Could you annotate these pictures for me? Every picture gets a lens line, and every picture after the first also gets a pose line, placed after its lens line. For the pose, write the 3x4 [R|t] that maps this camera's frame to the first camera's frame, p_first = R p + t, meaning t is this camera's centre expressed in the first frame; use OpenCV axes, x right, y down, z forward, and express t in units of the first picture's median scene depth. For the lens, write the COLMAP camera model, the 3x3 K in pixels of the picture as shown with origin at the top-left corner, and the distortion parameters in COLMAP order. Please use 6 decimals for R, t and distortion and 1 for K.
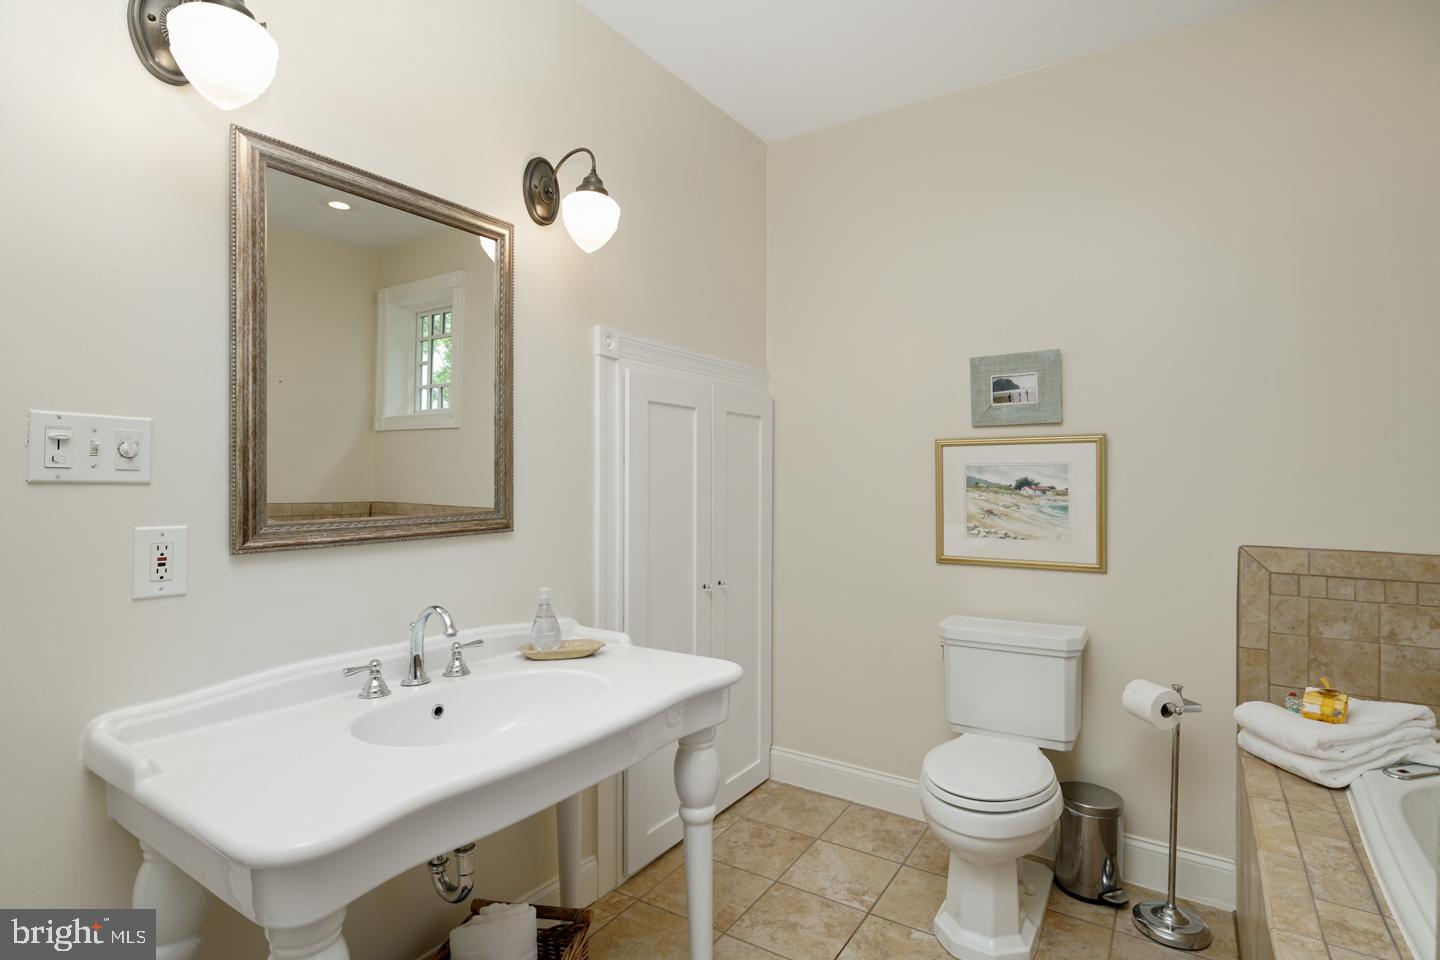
lens RADIAL K [[719.1, 0, 720.0], [0, 719.1, 480.0], [0, 0, 1]] dist [-0.000847, -0.000198]
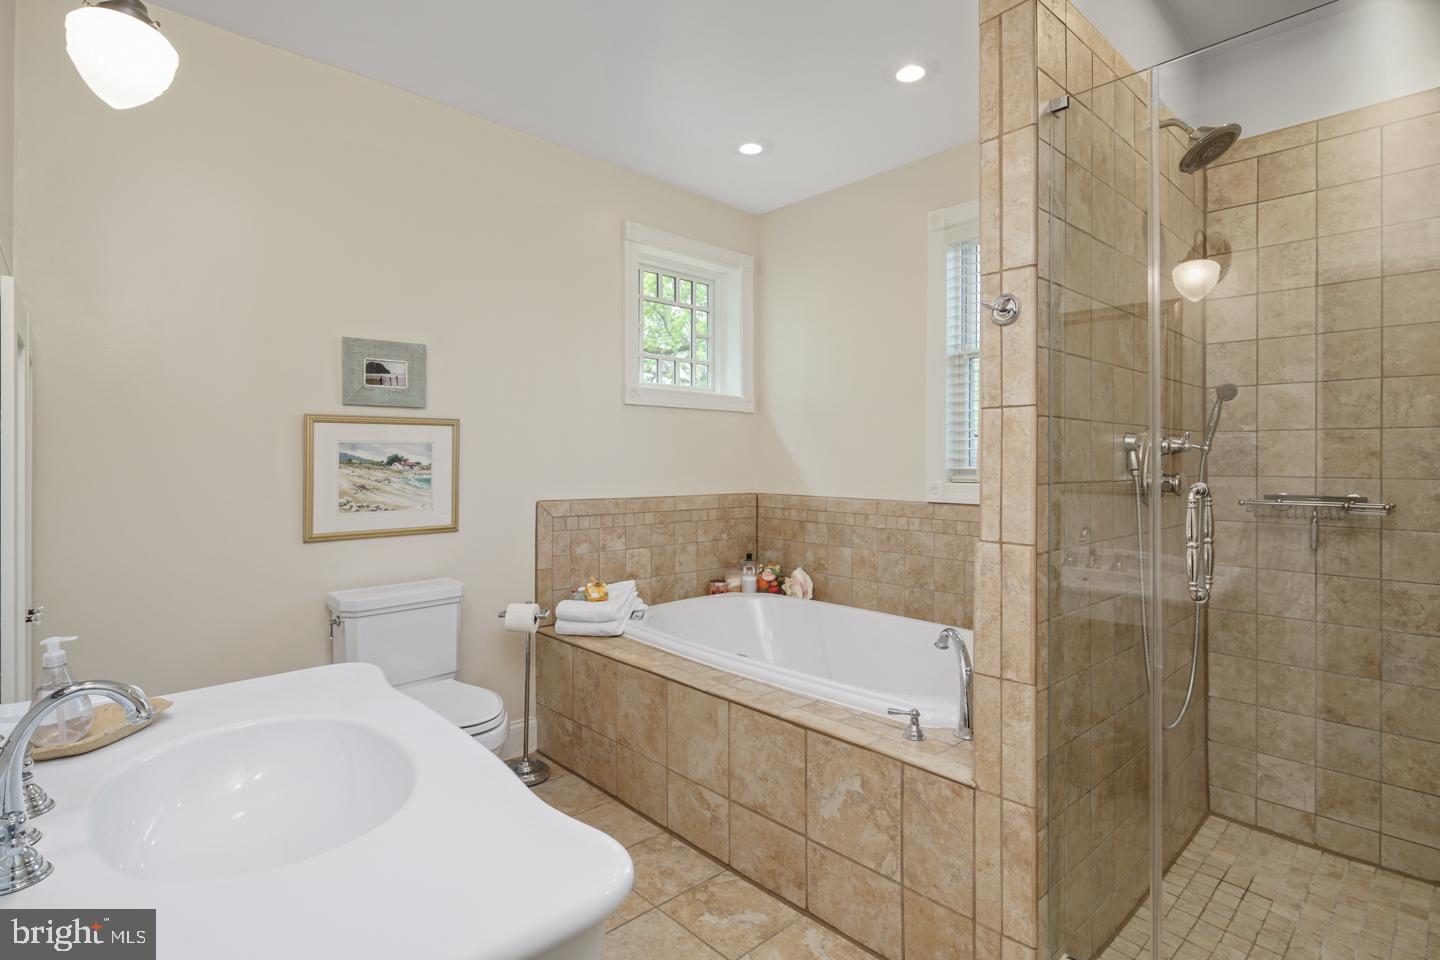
lens RADIAL K [[708.4, 0, 722.5], [0, 708.4, 461.4], [0, 0, 1]] dist [0.000825, -0.000216]
pose [[0.248436, -0.007611, 0.968618, -0.510248], [-0.000356, 0.999968, 0.007949, -0.001324], [-0.968648, -0.002320, 0.248426, 0.238050]]
